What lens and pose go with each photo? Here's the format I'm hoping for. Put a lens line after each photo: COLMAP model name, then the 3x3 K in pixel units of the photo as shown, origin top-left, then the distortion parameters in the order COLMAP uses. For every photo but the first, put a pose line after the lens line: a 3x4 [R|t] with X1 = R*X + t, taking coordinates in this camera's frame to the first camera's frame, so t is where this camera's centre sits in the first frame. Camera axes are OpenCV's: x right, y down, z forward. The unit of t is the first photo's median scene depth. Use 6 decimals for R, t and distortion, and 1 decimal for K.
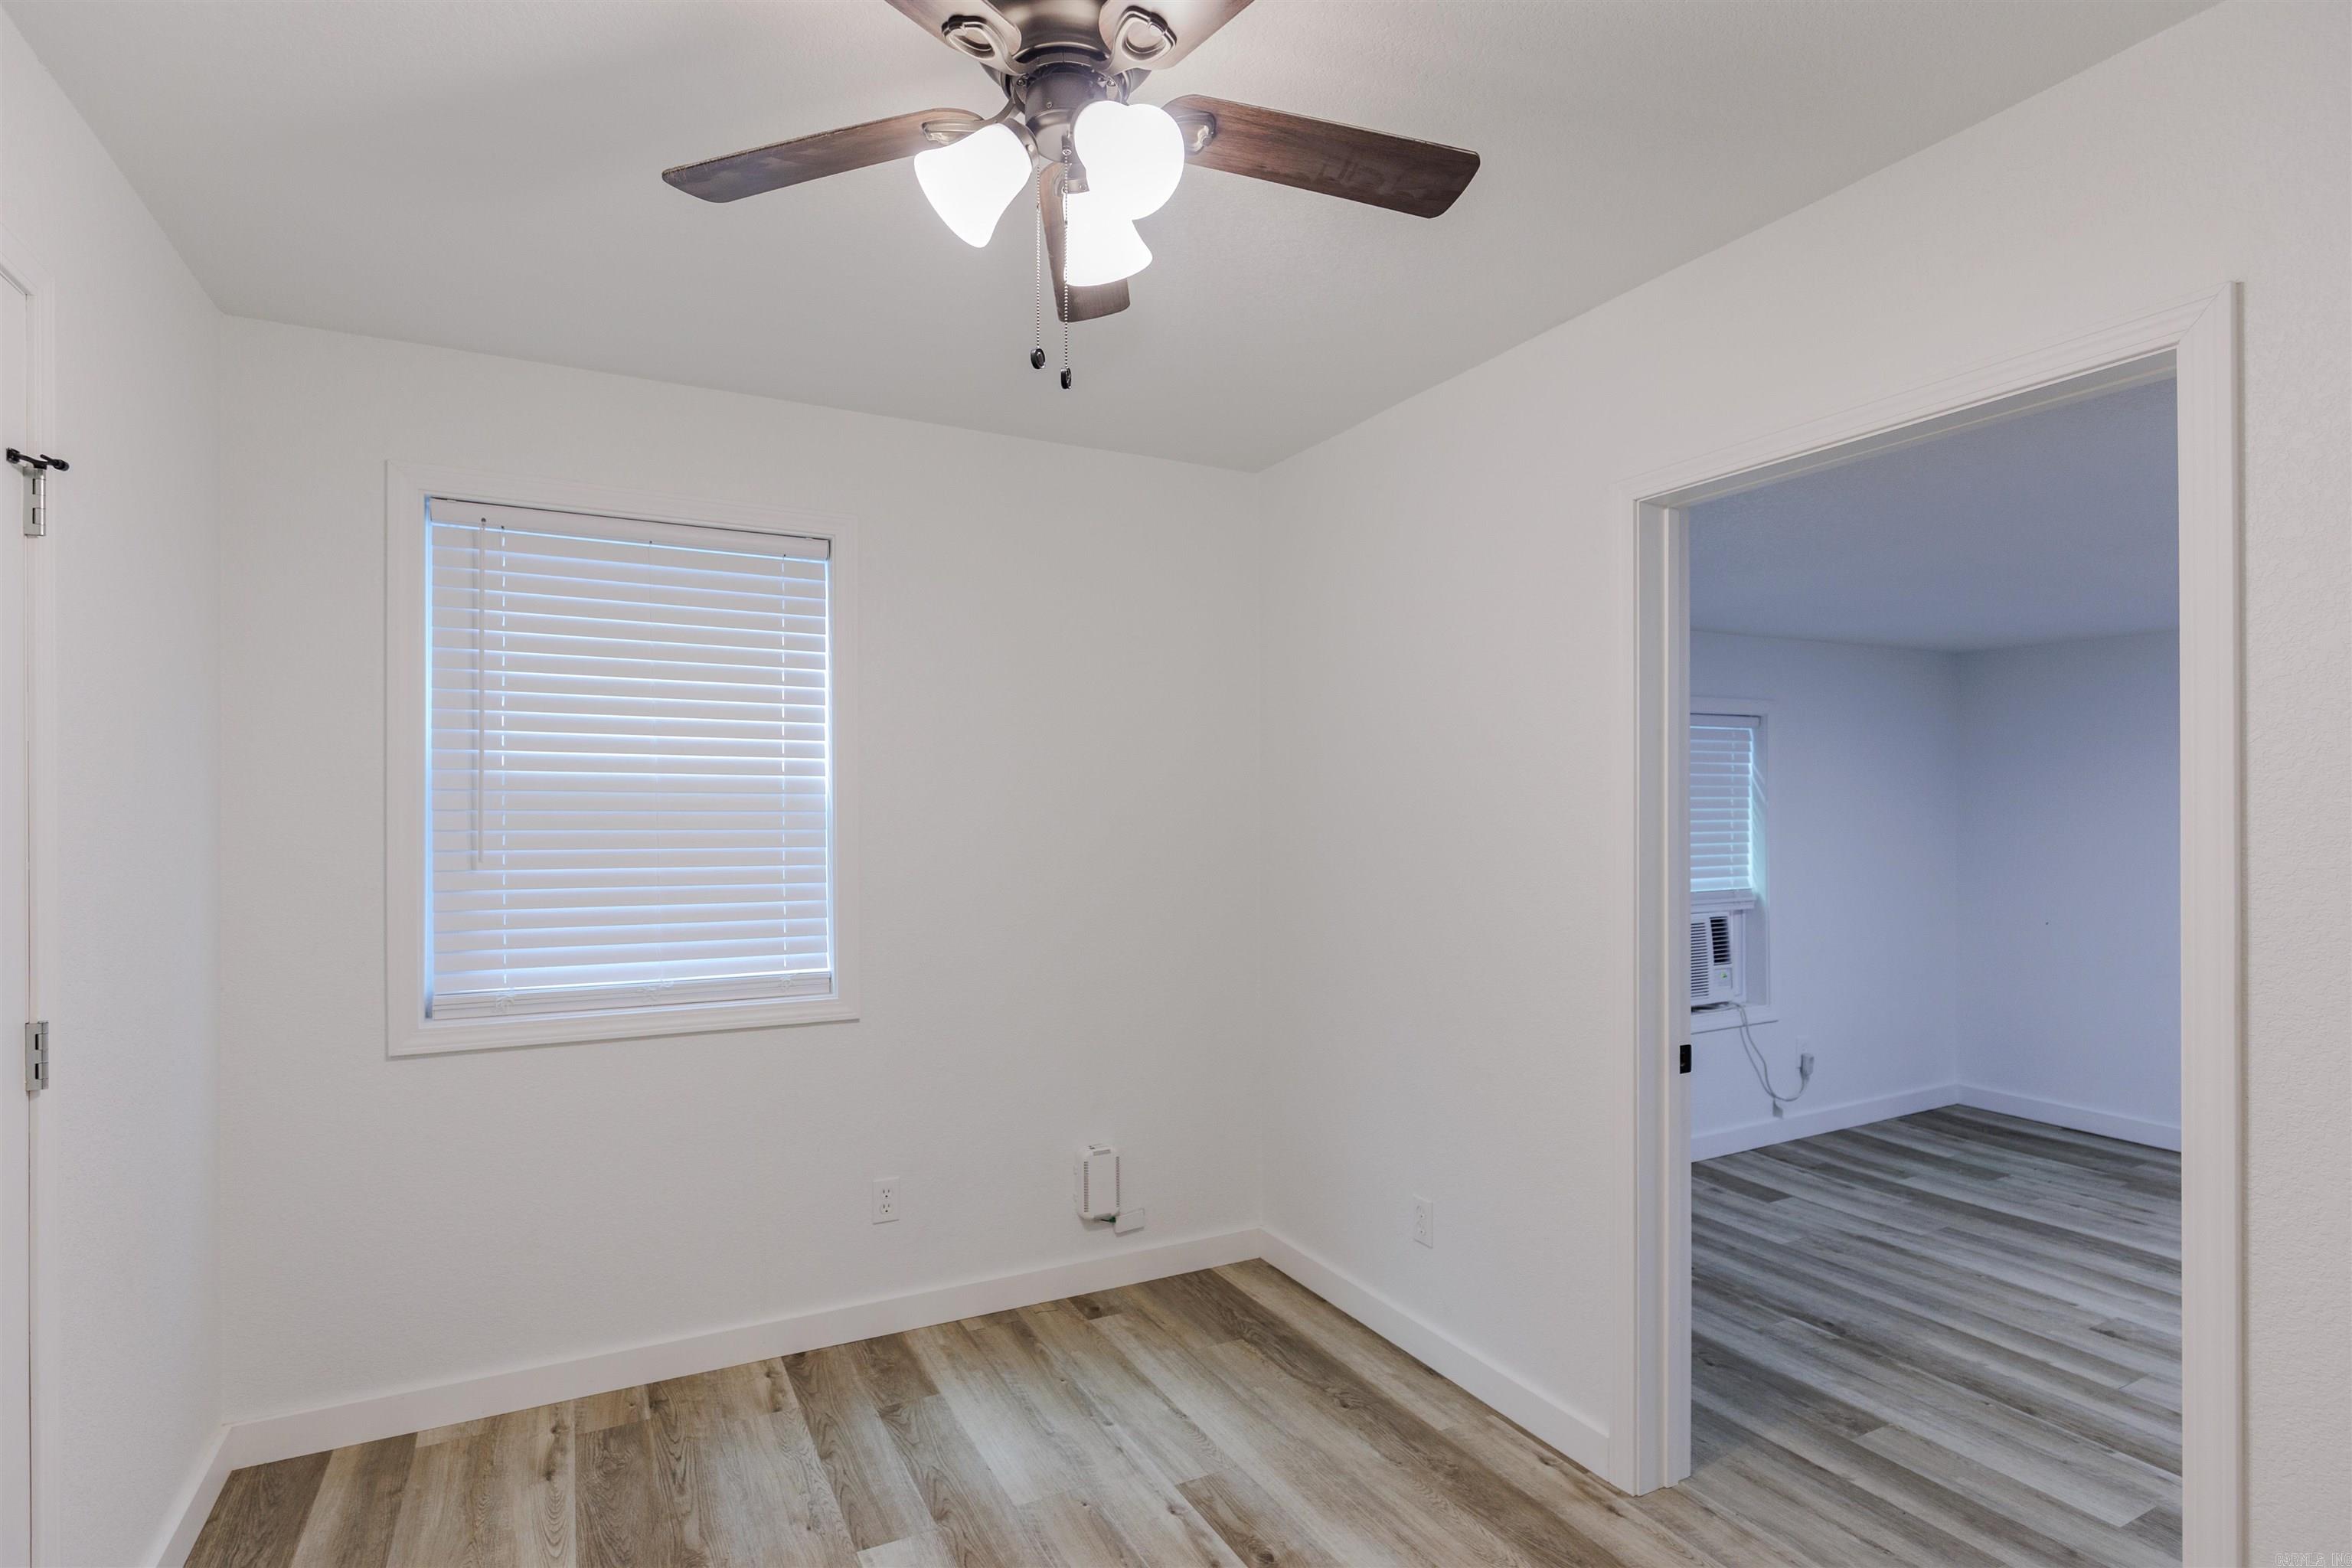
lens RADIAL K [[1171.4, 0, 1176.0], [0, 1171.4, 784.0], [0, 0, 1]] dist [-0.003695, 0.000175]
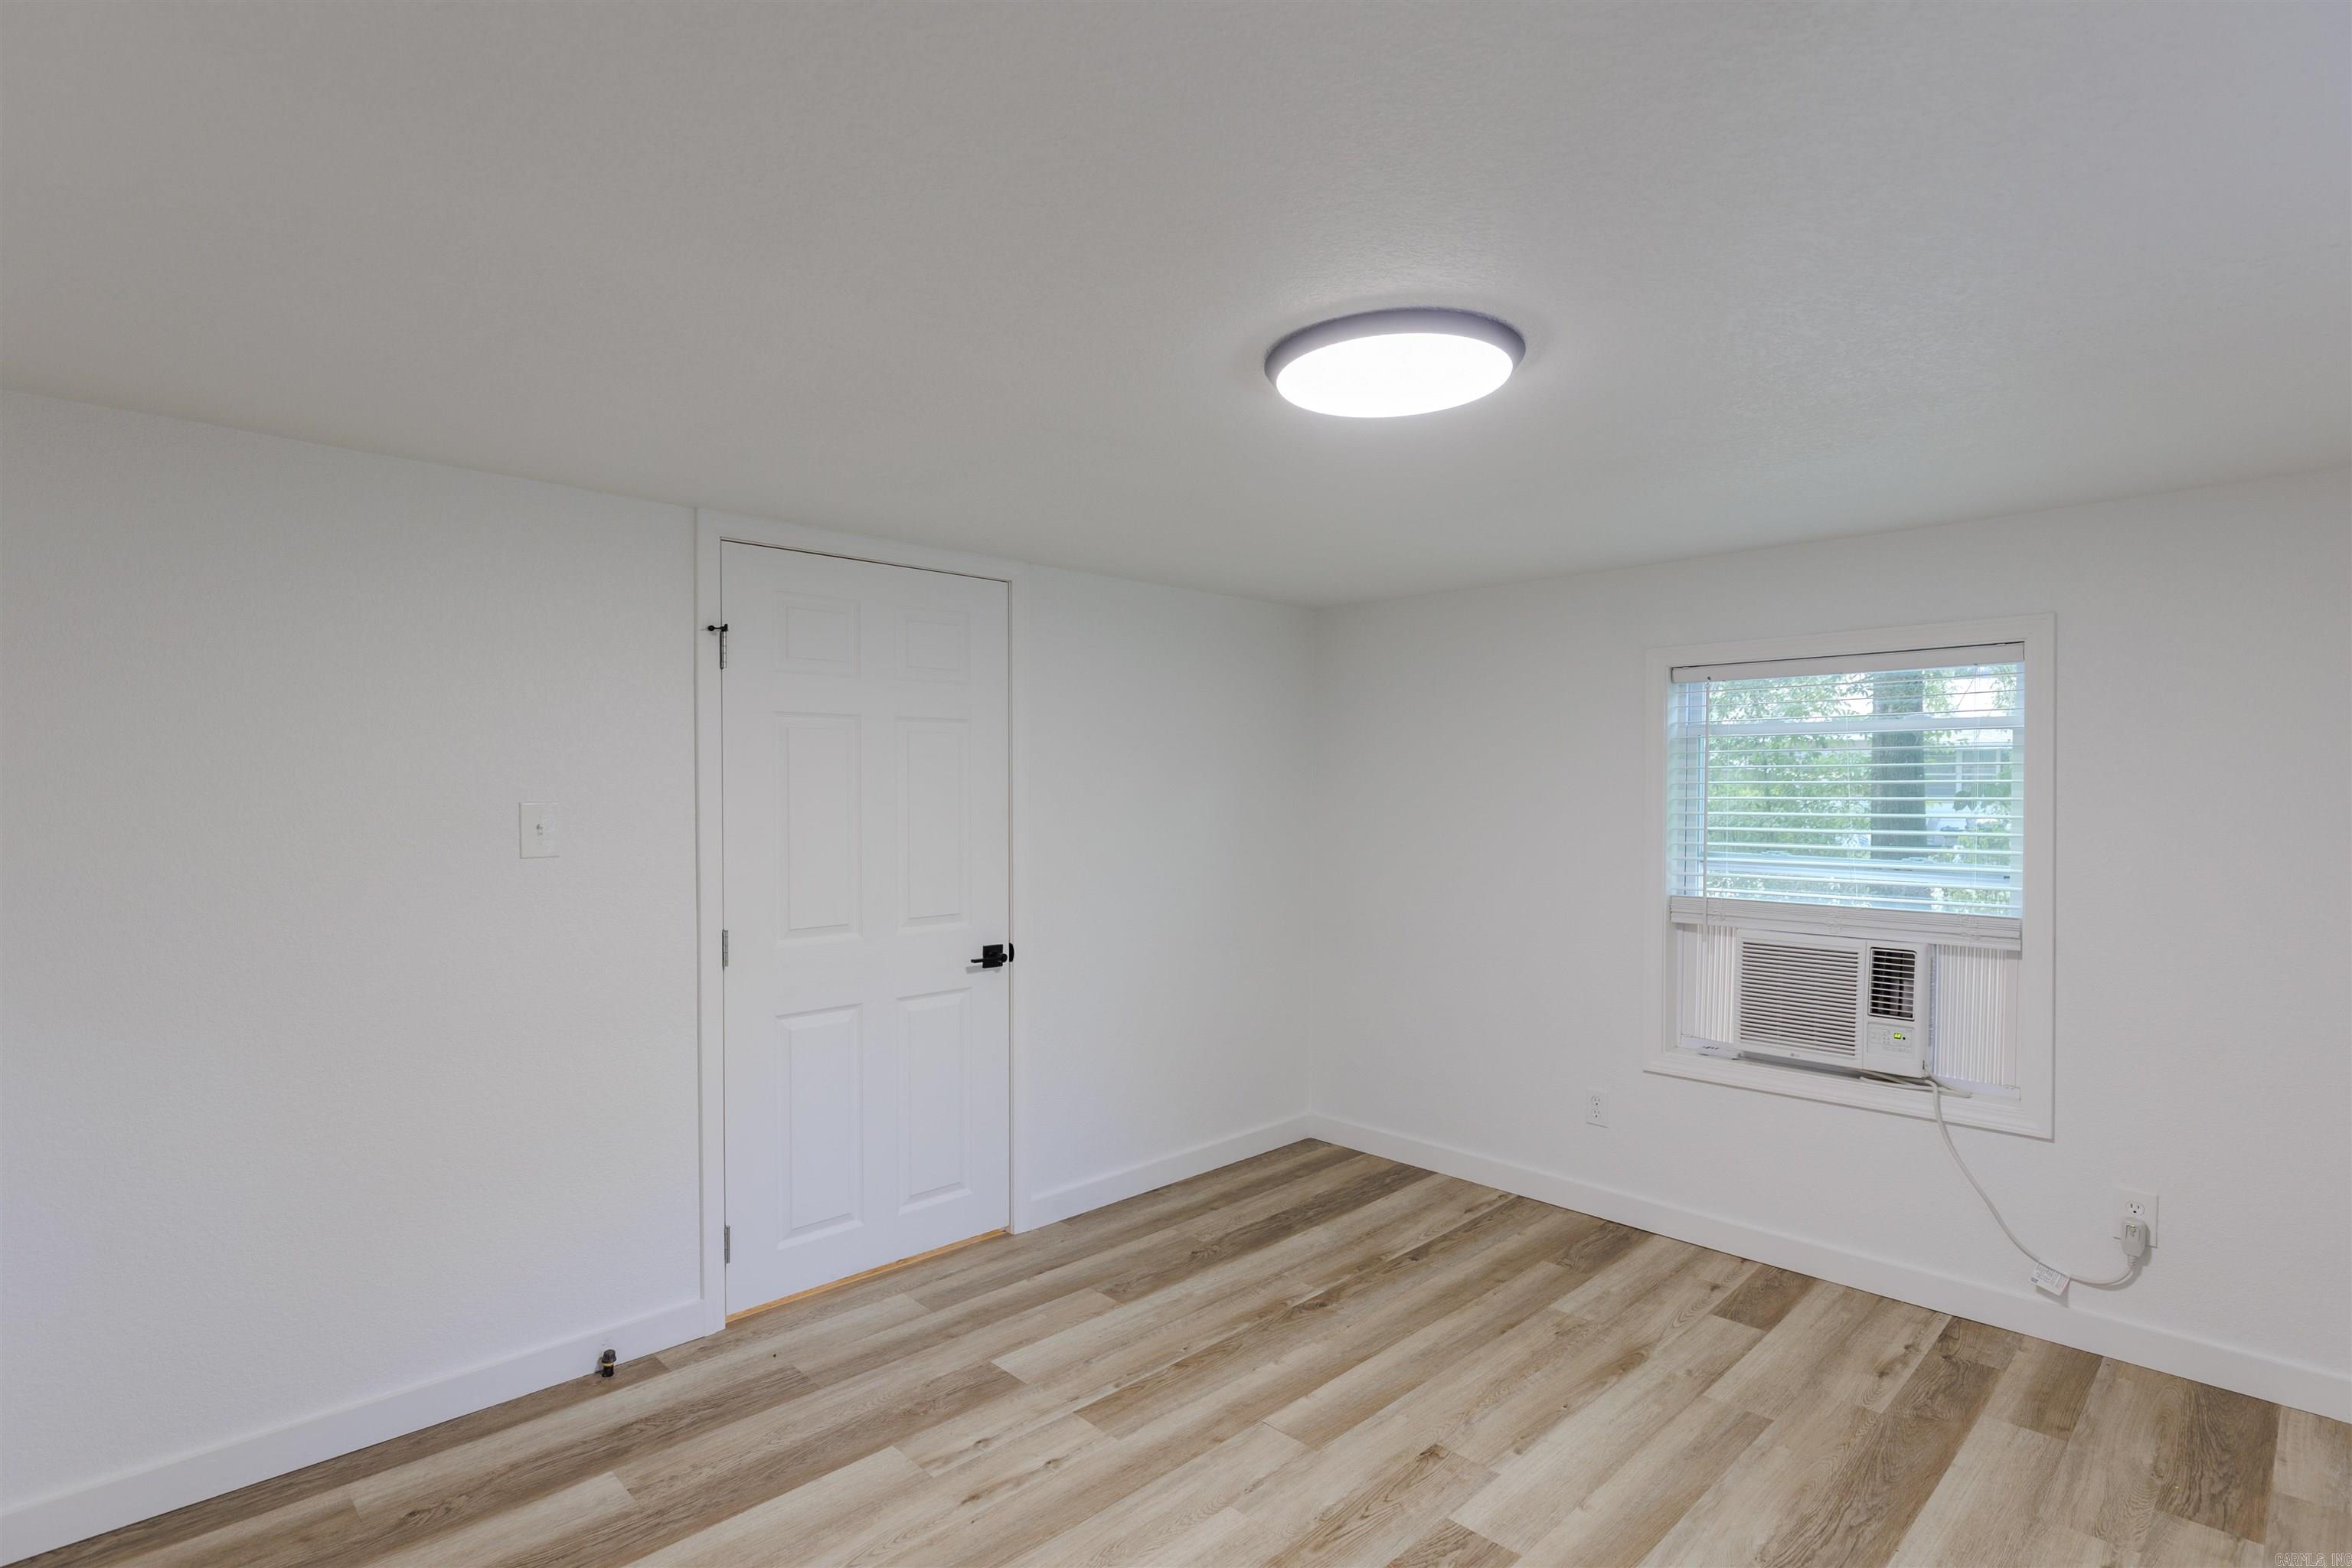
lens RADIAL K [[1144.5, 0, 1176.0], [0, 1144.5, 784.0], [0, 0, 1]] dist [0.000494, 0.000253]
pose [[0.283090, -0.006160, -0.959074, 1.104985], [0.013091, 0.999911, -0.002558, 0.014911], [0.959004, -0.011831, 0.283145, 0.461839]]
